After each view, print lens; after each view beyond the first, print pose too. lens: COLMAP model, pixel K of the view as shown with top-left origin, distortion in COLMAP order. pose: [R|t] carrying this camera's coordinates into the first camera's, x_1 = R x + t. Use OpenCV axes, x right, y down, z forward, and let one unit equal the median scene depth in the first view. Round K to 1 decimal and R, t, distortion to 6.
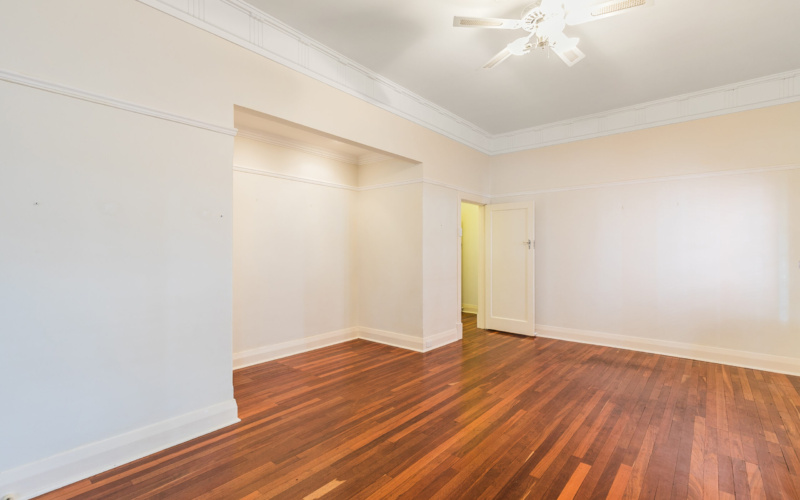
lens RADIAL K [[365.3, 0, 406.5], [0, 365.3, 248.9], [0, 0, 1]] dist [0.002963, -0.000506]
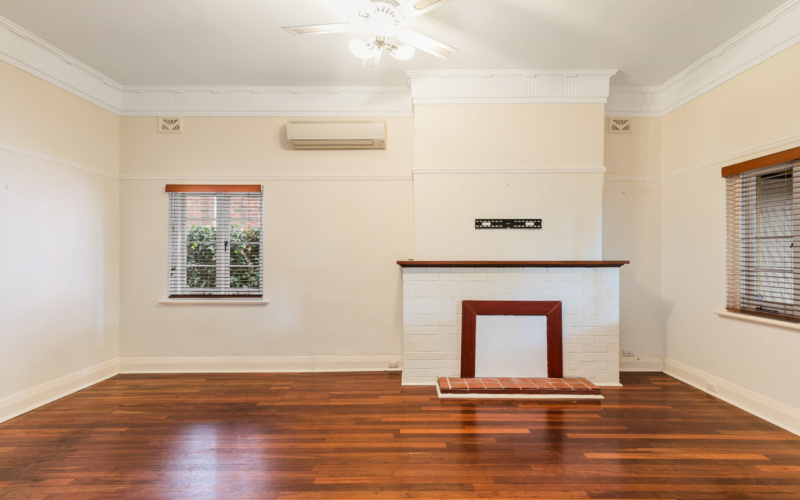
lens RADIAL K [[365.3, 0, 403.8], [0, 365.3, 251.5], [0, 0, 1]] dist [0.002963, -0.000506]
pose [[-0.637355, -0.001571, 0.770569, -0.308890], [0.000866, 0.999996, 0.002754, -0.012639], [-0.770570, 0.002422, -0.637351, 1.187405]]
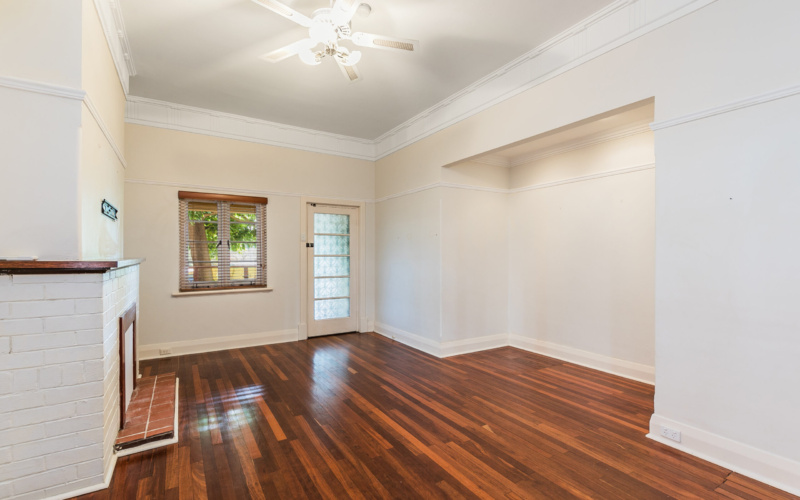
lens RADIAL K [[365.3, 0, 404.4], [0, 365.3, 253.0], [0, 0, 1]] dist [0.002963, -0.000506]
pose [[-0.313521, -0.005358, -0.949566, 0.978152], [-0.000708, 0.999985, -0.005409, 0.007228], [0.949581, -0.001024, -0.313520, 1.153131]]
